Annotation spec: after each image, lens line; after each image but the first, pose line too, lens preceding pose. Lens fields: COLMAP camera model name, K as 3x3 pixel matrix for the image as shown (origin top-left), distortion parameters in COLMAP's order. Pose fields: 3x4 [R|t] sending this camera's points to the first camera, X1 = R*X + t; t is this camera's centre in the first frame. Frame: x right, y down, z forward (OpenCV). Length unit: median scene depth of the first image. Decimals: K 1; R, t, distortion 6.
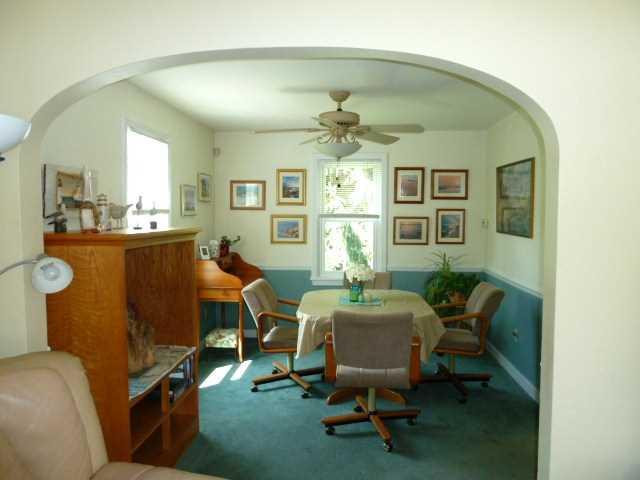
lens RADIAL K [[478.4, 0, 320.0], [0, 478.4, 240.0], [0, 0, 1]] dist [-0.038239, 0.001322]
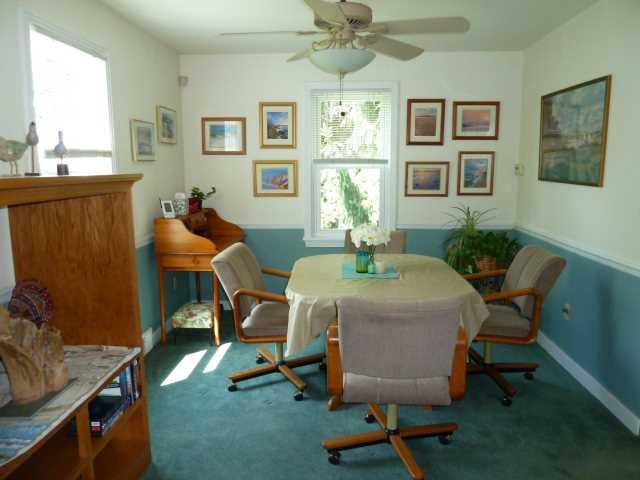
lens RADIAL K [[478.4, 0, 320.0], [0, 478.4, 240.0], [0, 0, 1]] dist [-0.038239, 0.001322]
pose [[0.999795, -0.009895, 0.017638, -0.006766], [0.008094, 0.995017, 0.099375, 0.001536], [-0.018533, -0.099211, 0.994894, 0.216146]]
